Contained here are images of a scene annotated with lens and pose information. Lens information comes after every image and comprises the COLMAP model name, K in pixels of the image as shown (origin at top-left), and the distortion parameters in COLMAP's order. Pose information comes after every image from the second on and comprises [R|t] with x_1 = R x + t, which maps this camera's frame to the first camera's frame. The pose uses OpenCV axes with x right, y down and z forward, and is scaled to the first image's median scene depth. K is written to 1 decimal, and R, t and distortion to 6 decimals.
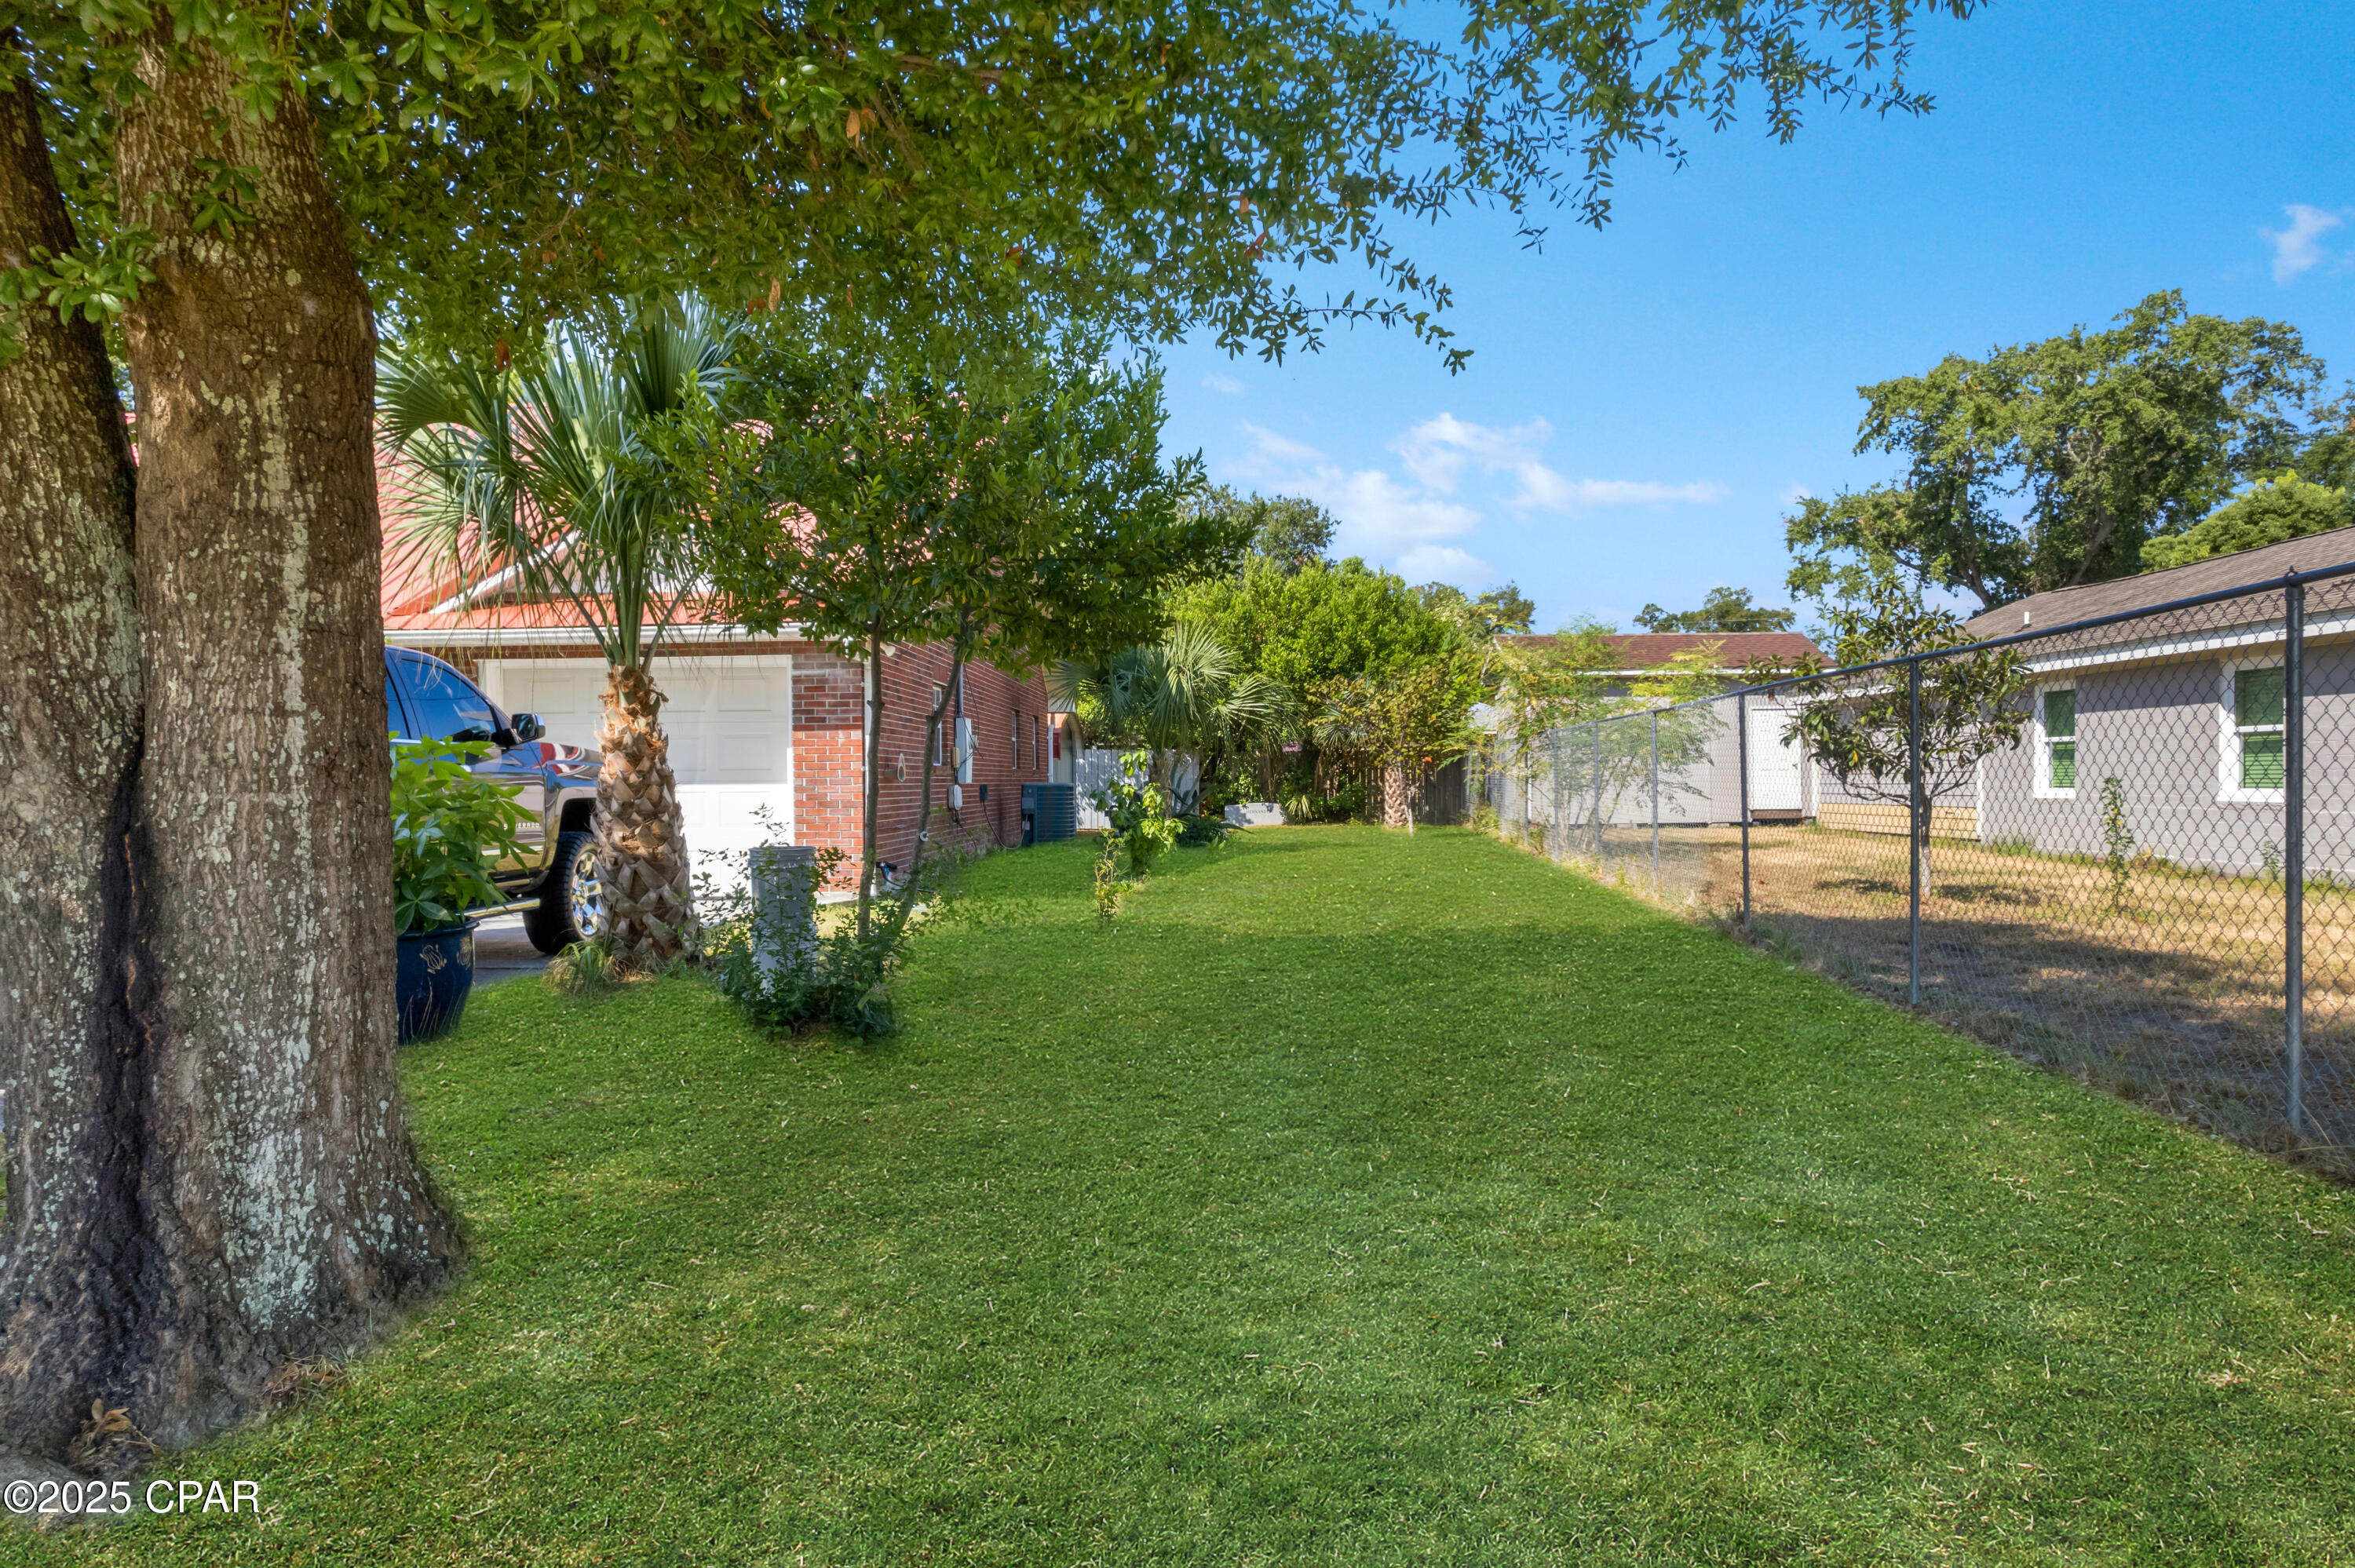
lens RADIAL K [[1512.9, 0, 1186.1], [0, 1512.9, 781.9], [0, 0, 1]] dist [-0.057667, 0.044736]
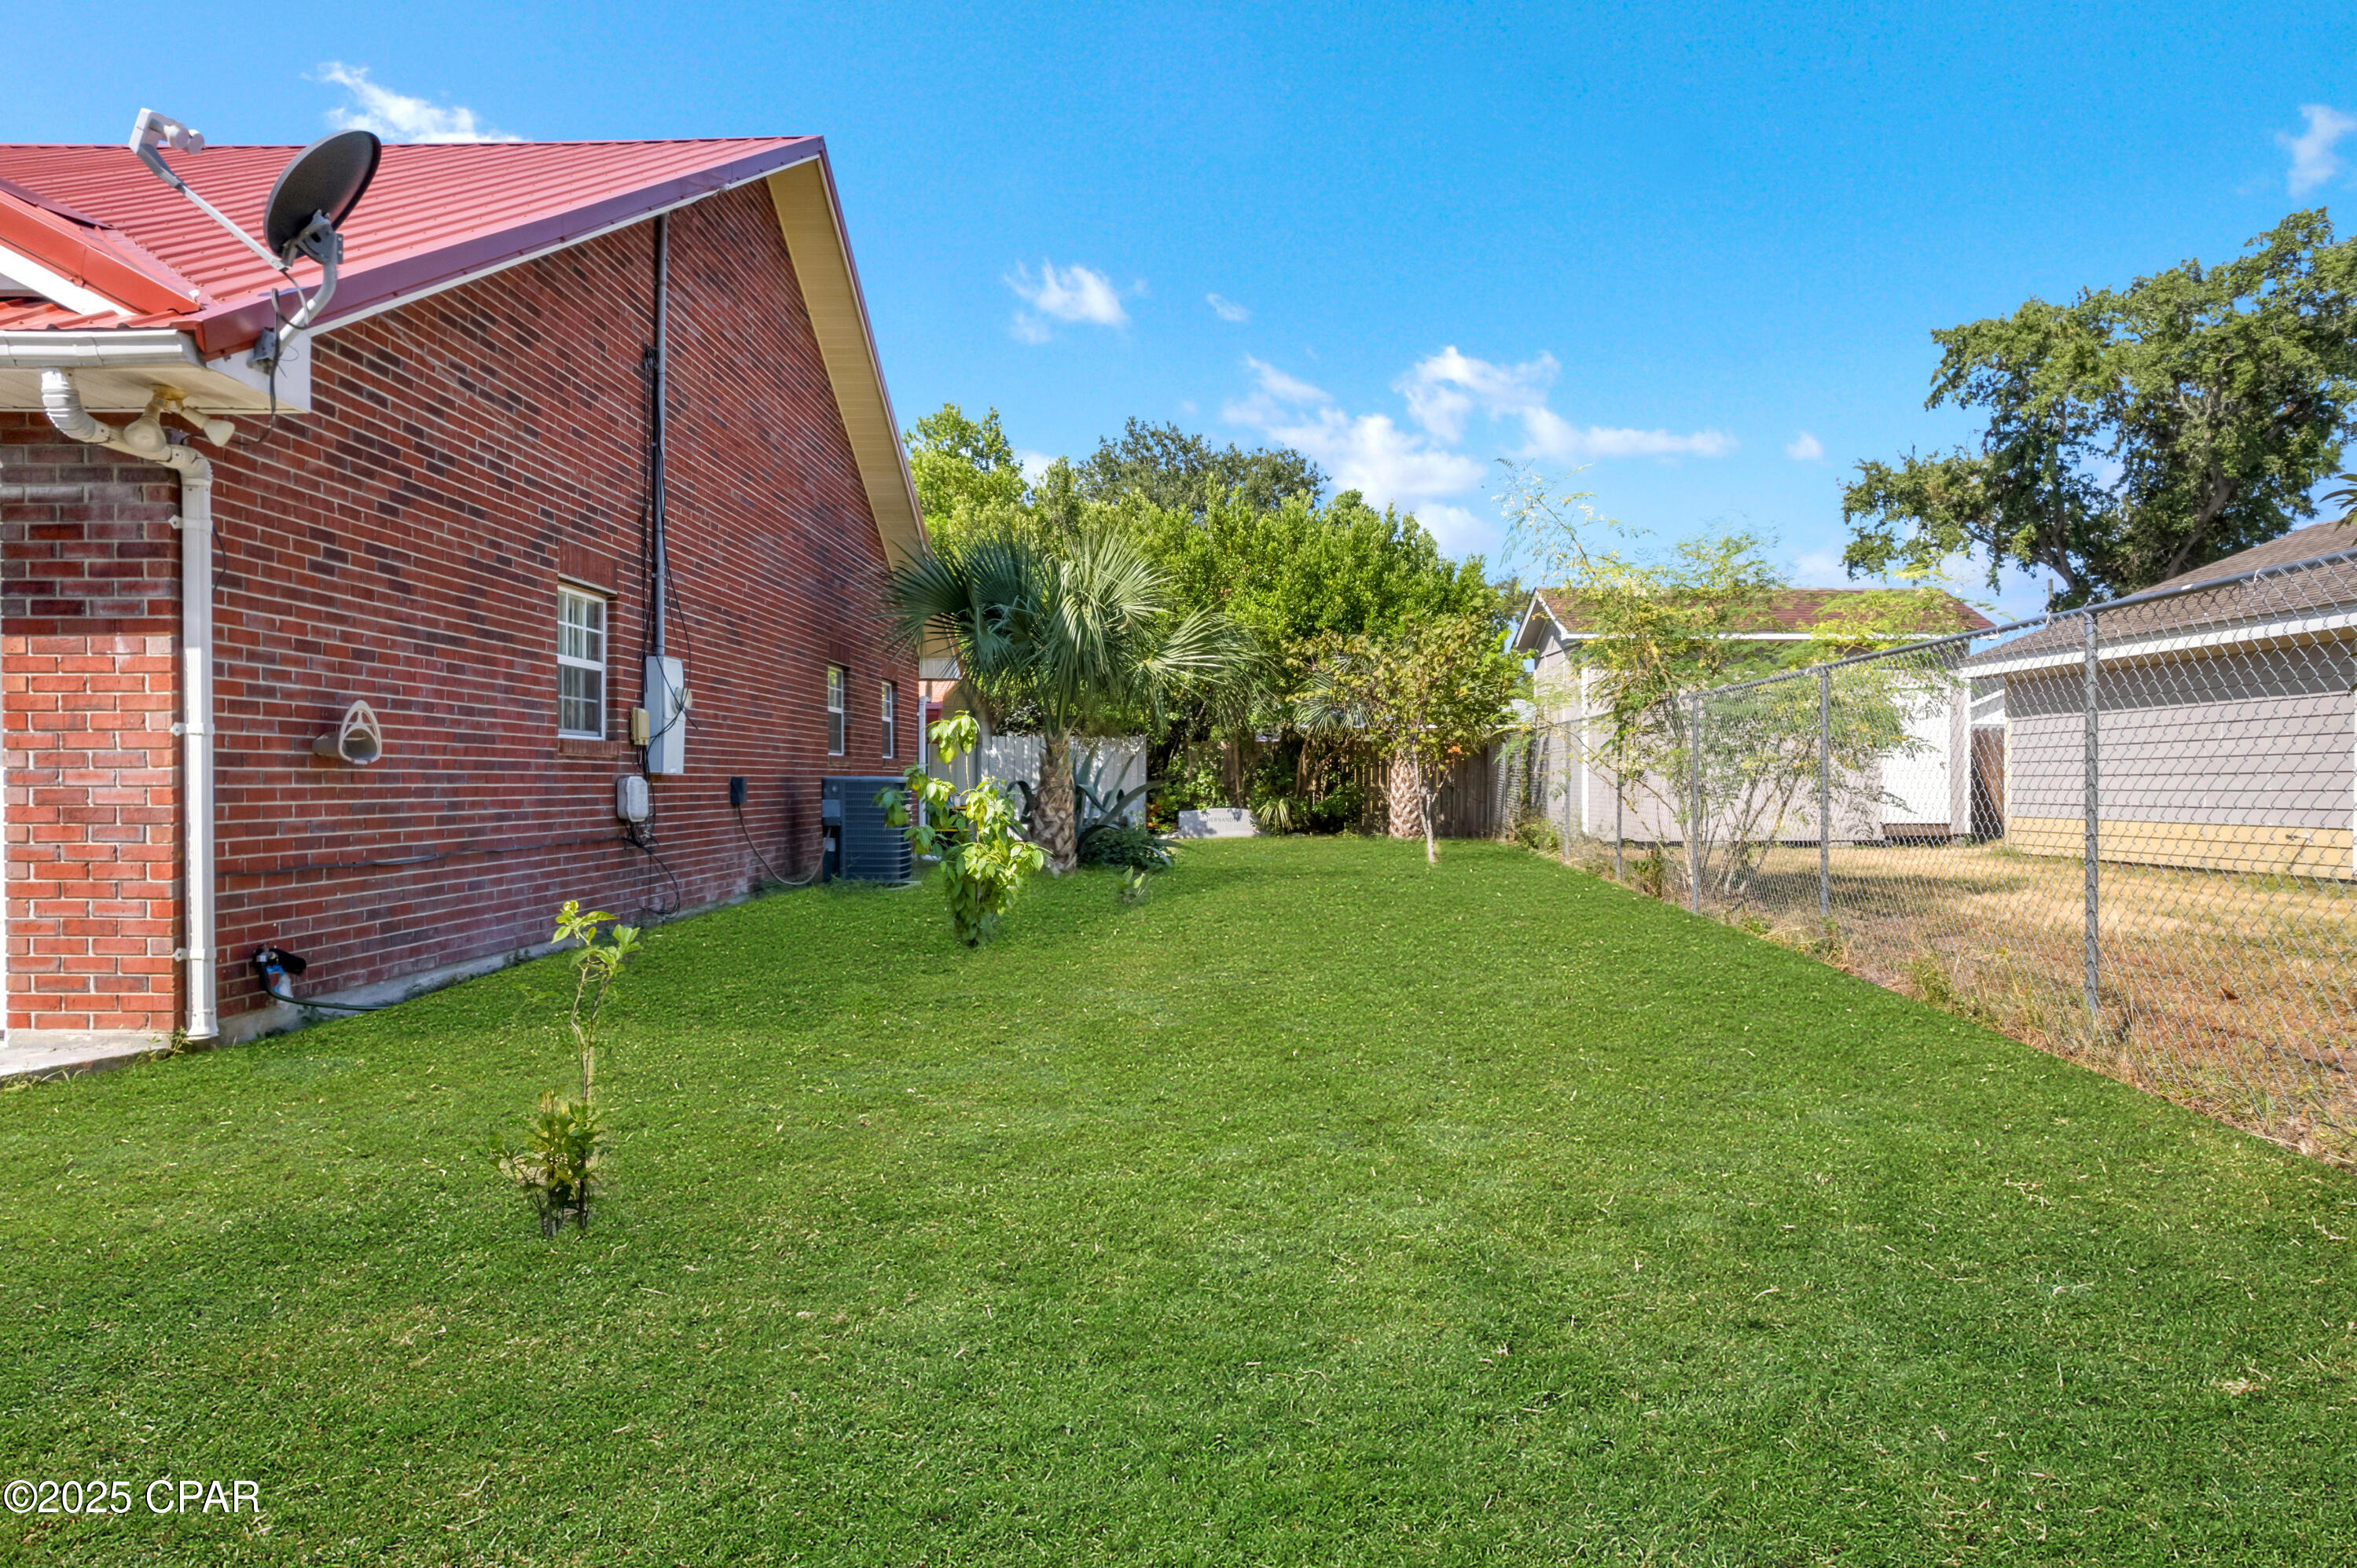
lens RADIAL K [[1514.4, 0, 1171.9], [0, 1514.4, 788.1], [0, 0, 1]] dist [-0.057667, 0.044736]
pose [[0.999967, 0.008078, 0.000343, 0.014639], [-0.008079, 0.999963, 0.002985, 0.001057], [-0.000319, -0.002988, 0.999995, 0.156841]]
